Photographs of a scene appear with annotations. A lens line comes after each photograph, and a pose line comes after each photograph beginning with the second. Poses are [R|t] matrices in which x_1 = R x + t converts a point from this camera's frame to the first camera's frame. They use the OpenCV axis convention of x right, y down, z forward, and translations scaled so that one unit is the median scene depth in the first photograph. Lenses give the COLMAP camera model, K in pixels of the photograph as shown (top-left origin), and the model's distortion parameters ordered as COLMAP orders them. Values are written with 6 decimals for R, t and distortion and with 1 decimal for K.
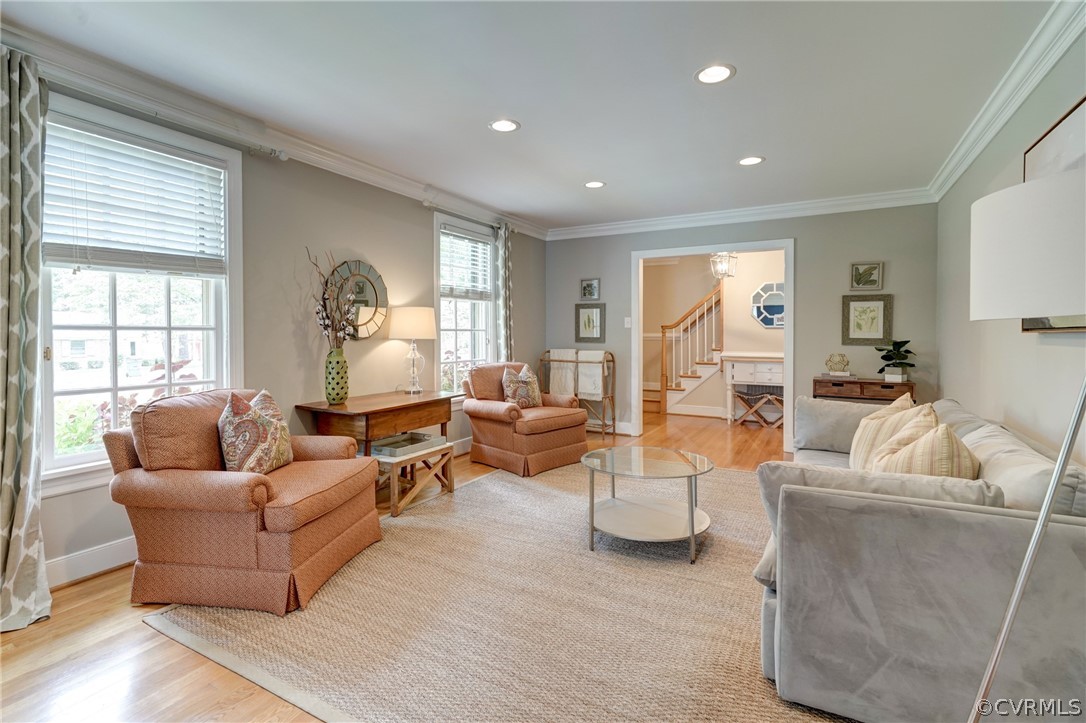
lens RADIAL K [[511.1, 0, 542.4], [0, 511.1, 337.3], [0, 0, 1]] dist [0.001720, 0.000259]
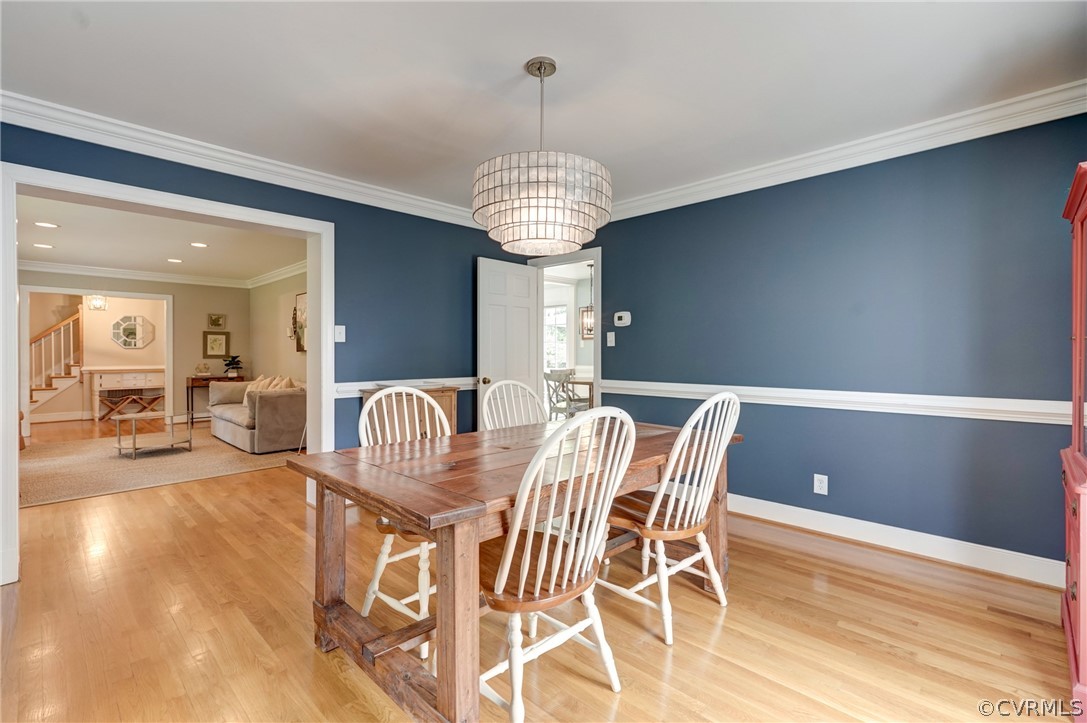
lens RADIAL K [[496.3, 0, 543.5], [0, 496.3, 361.5], [0, 0, 1]] dist [-0.000032, 0.000046]
pose [[0.266418, -0.018301, 0.963684, -0.780462], [0.007212, 0.999830, 0.016993, 0.004160], [-0.963831, 0.002423, 0.266505, -0.620553]]
